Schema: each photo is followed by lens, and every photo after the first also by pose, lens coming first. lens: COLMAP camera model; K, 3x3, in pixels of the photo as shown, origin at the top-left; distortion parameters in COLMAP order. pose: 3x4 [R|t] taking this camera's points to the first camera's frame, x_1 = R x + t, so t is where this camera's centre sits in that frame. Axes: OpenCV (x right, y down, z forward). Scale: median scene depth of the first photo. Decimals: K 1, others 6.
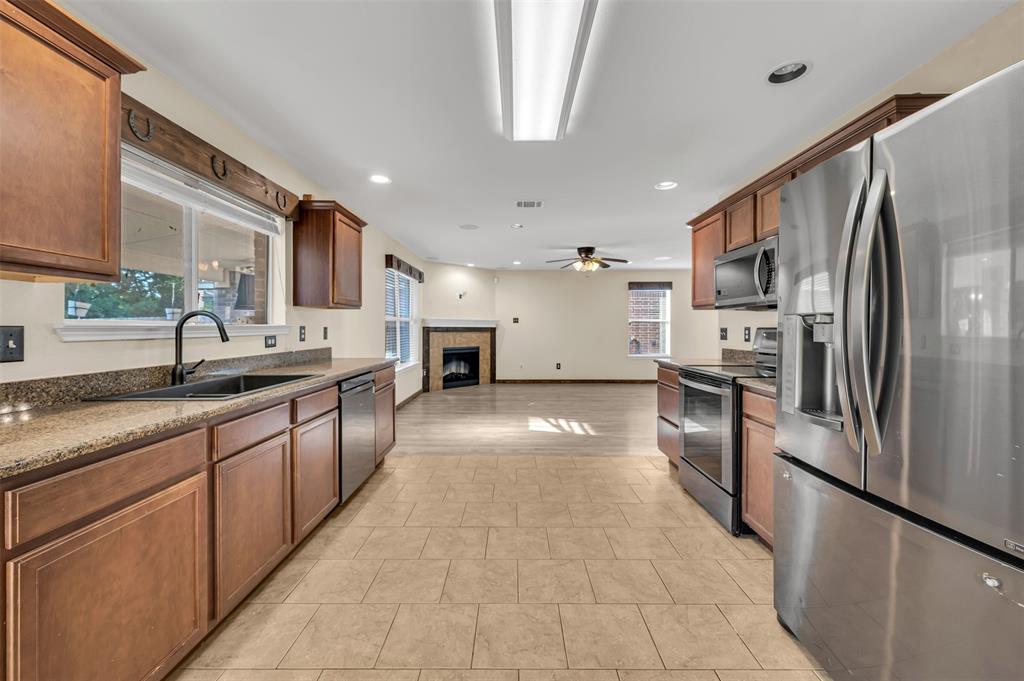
lens RADIAL K [[417.0, 0, 513.4], [0, 417.0, 319.4], [0, 0, 1]] dist [-0.001460, -0.000394]
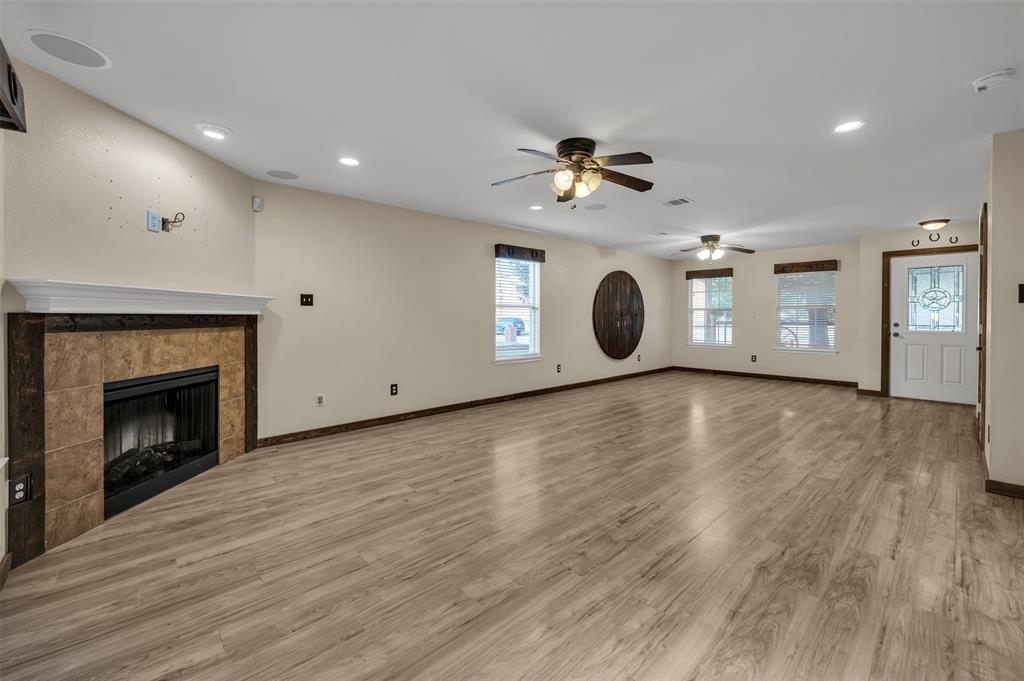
lens RADIAL K [[417.0, 0, 513.4], [0, 417.0, 319.4], [0, 0, 1]] dist [-0.001460, -0.000394]
pose [[0.725704, -0.006624, 0.687975, -0.158002], [-0.011309, 0.999704, 0.021555, 0.012181], [-0.687914, -0.023422, 0.725414, 0.569631]]
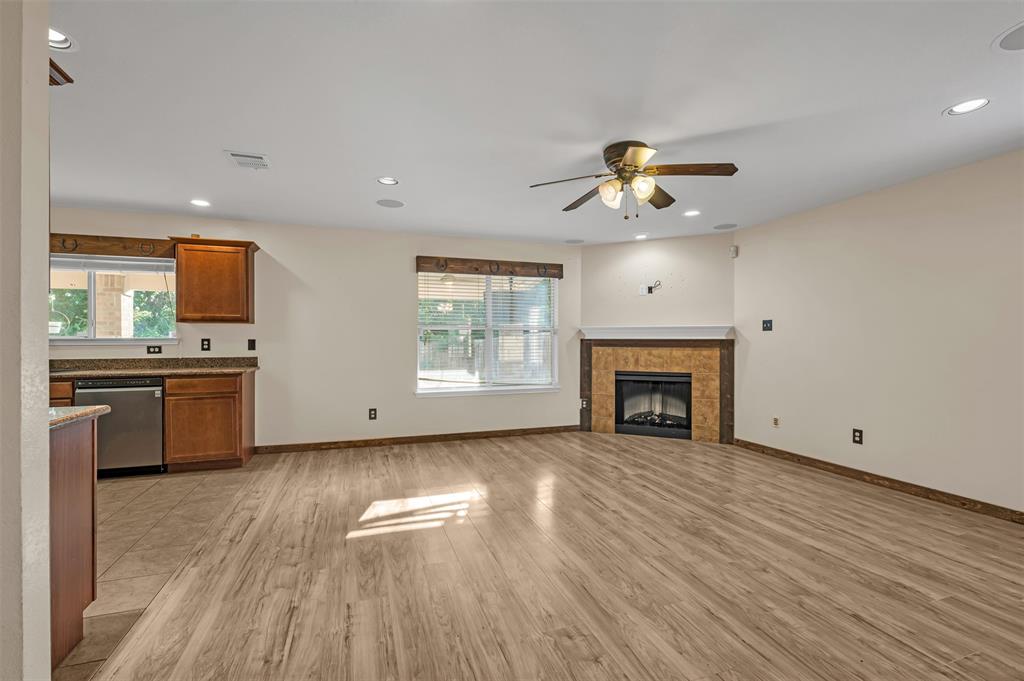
lens RADIAL K [[455.2, 0, 512.0], [0, 455.2, 340.5], [0, 0, 1]] dist [-0.001353, -0.000309]
pose [[0.331422, 0.000679, -0.943482, 0.453183], [0.017256, 0.999828, 0.006781, 0.012345], [0.943325, -0.018528, 0.331353, 0.595715]]
